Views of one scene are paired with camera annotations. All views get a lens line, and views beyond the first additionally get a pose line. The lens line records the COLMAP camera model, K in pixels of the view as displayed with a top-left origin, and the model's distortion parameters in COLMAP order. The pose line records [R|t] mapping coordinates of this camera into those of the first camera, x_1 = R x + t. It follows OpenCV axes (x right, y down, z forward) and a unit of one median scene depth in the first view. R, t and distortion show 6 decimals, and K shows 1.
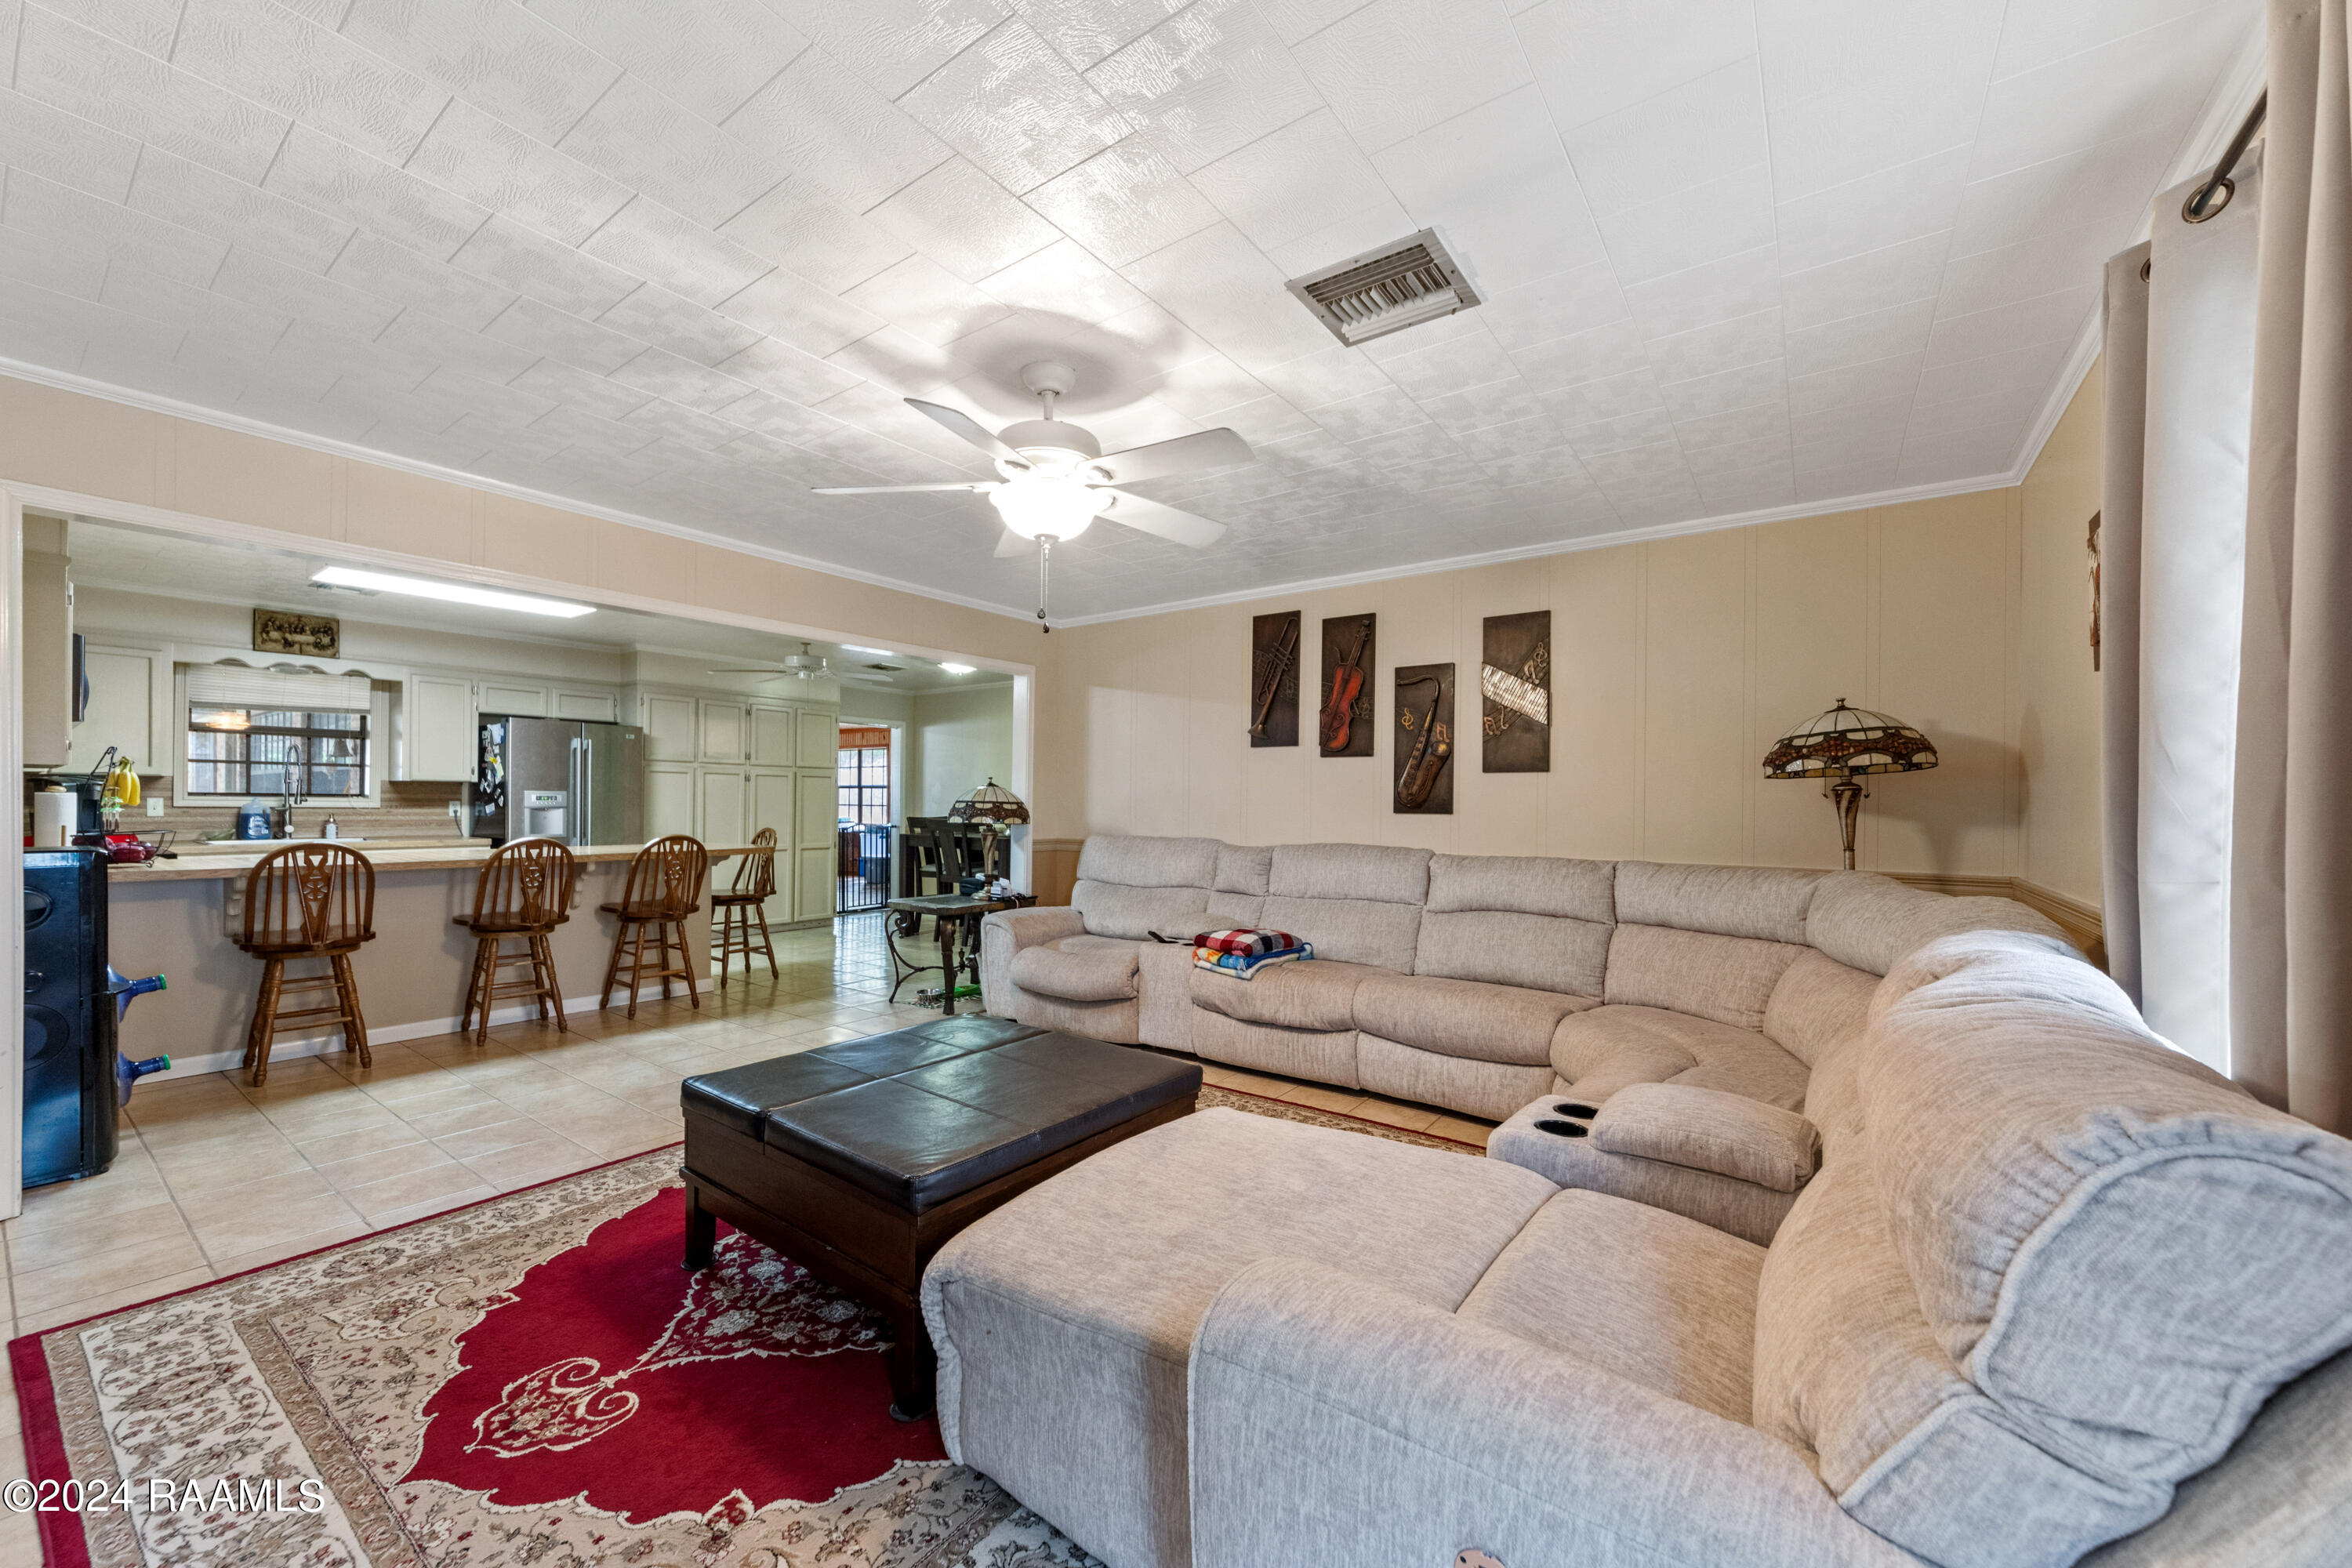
lens RADIAL K [[903.6, 0, 1158.5], [0, 903.6, 767.2], [0, 0, 1]] dist [-0.017442, -0.000062]
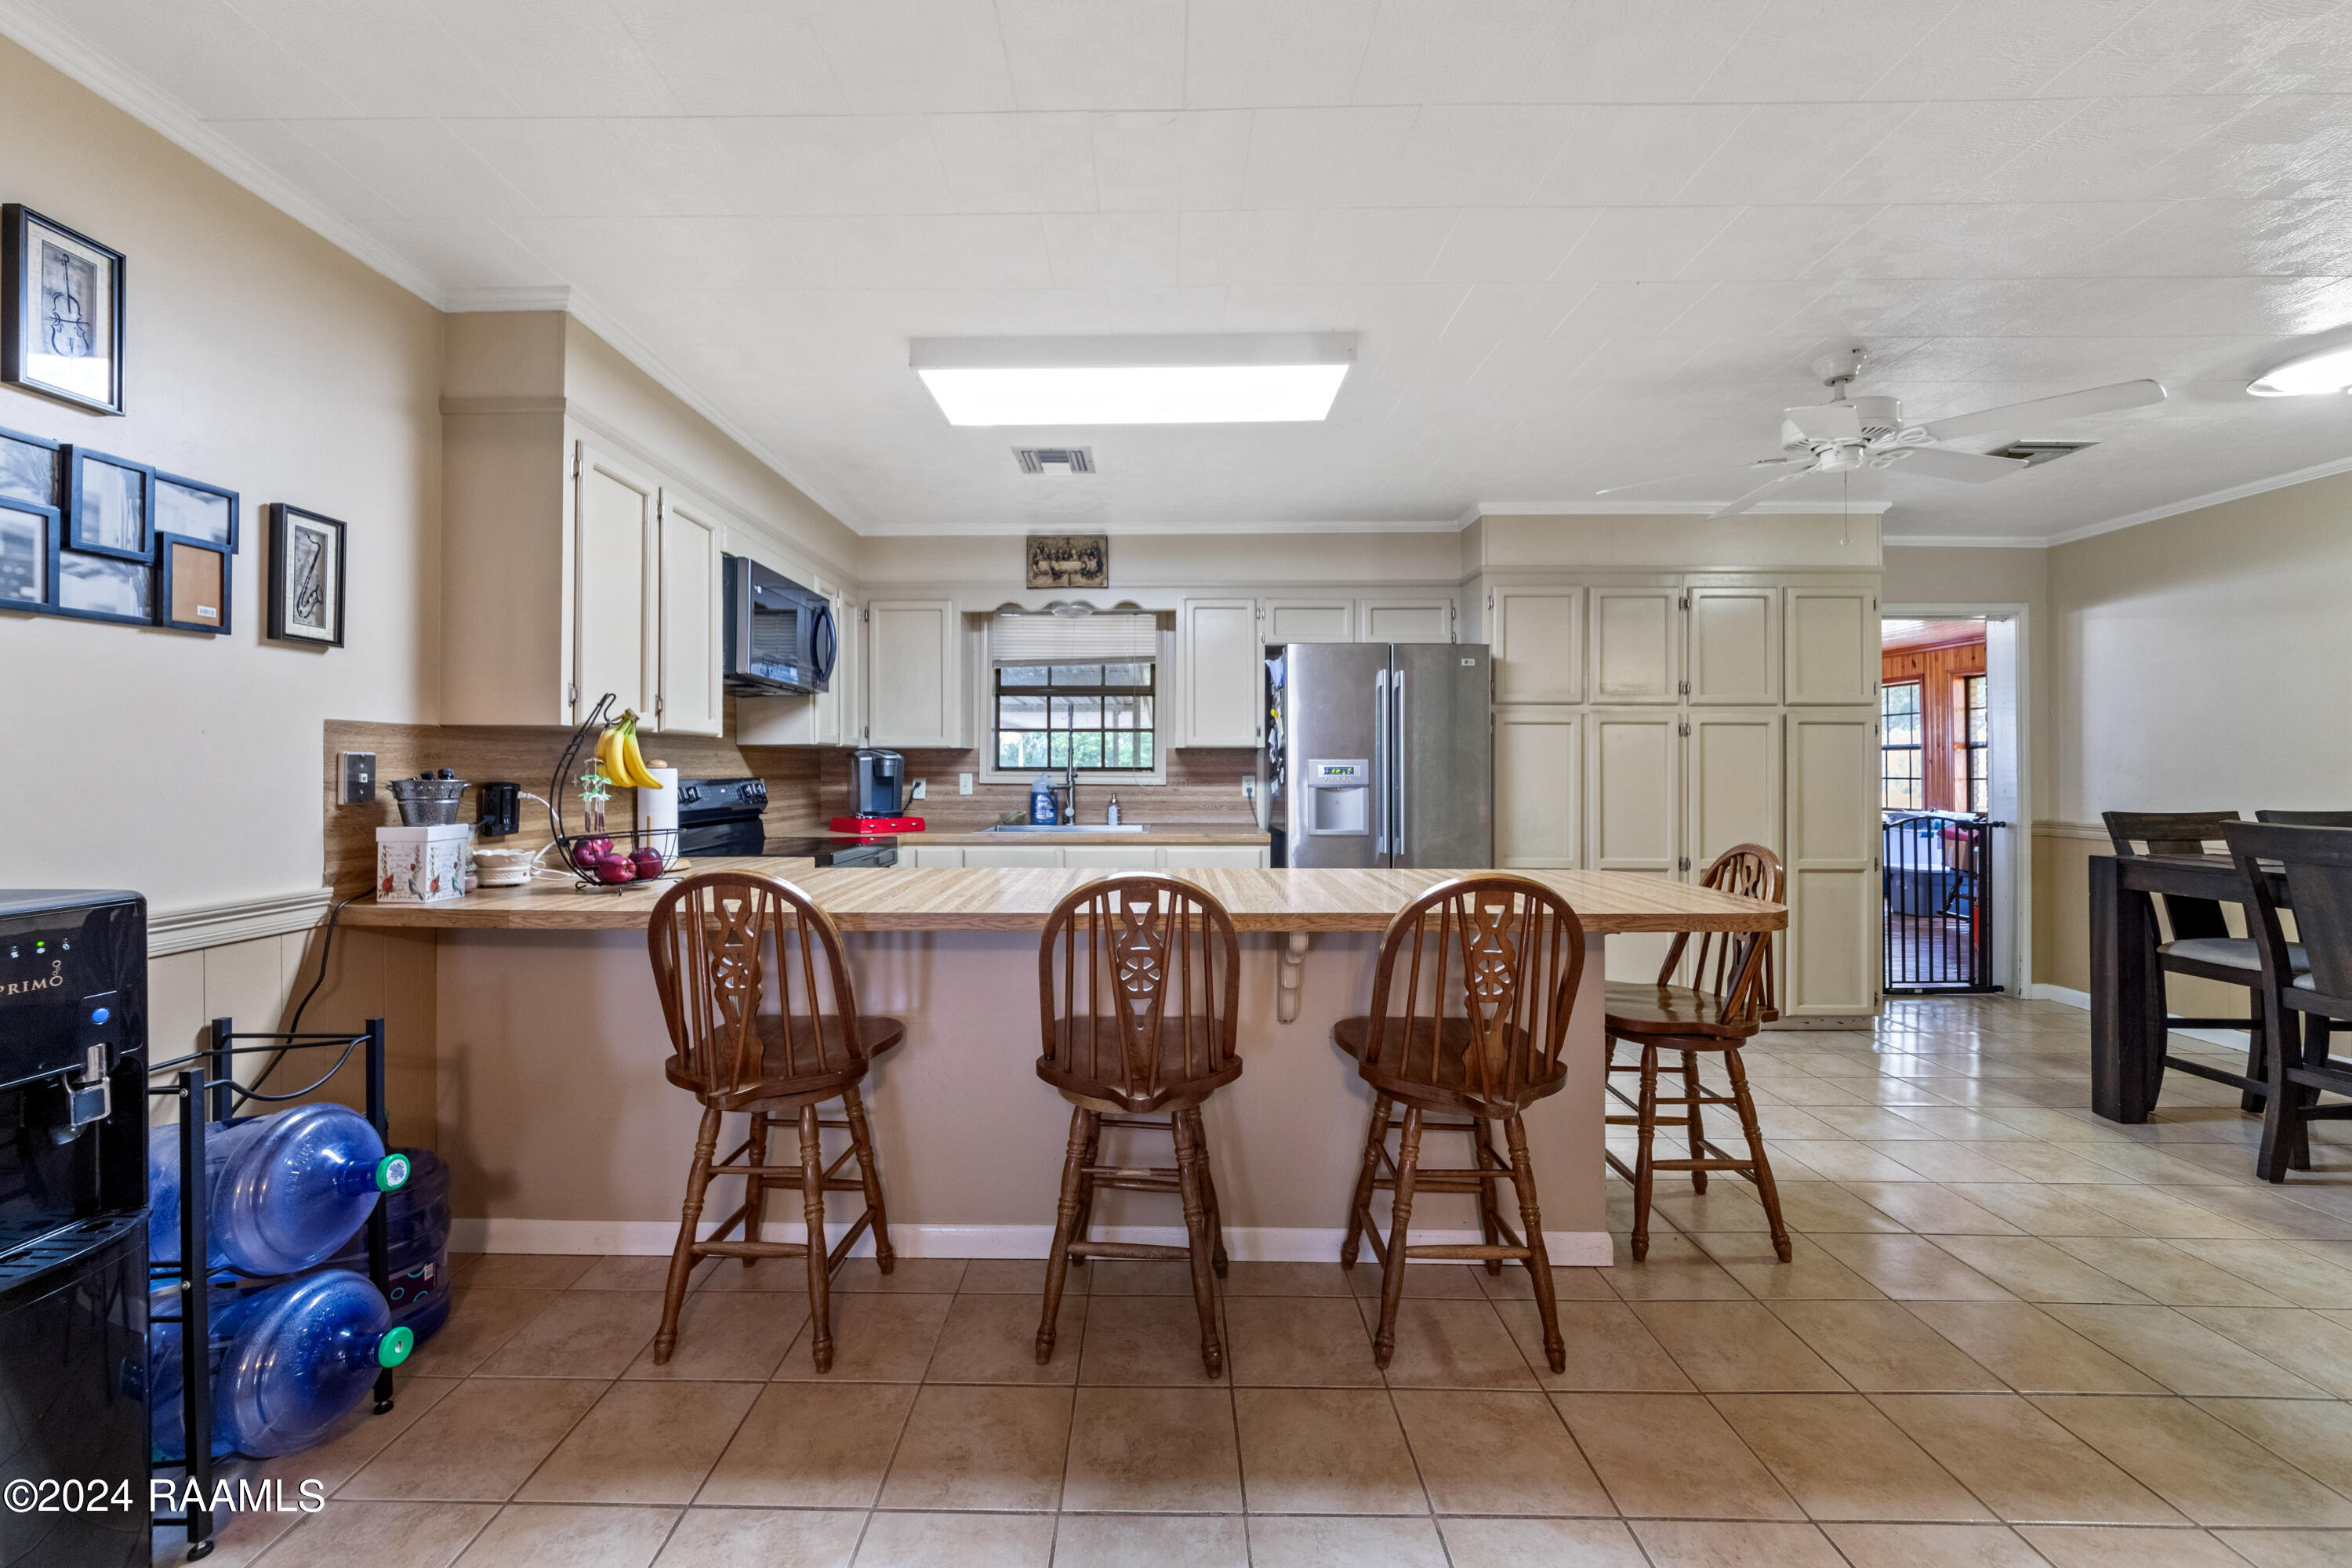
lens RADIAL K [[903.6, 0, 1158.5], [0, 903.6, 767.2], [0, 0, 1]] dist [-0.017442, -0.000062]
pose [[0.583491, -0.006767, -0.812091, -0.257727], [0.034228, 0.999282, 0.016266, 0.017873], [0.811398, -0.037288, 0.583304, 0.545956]]
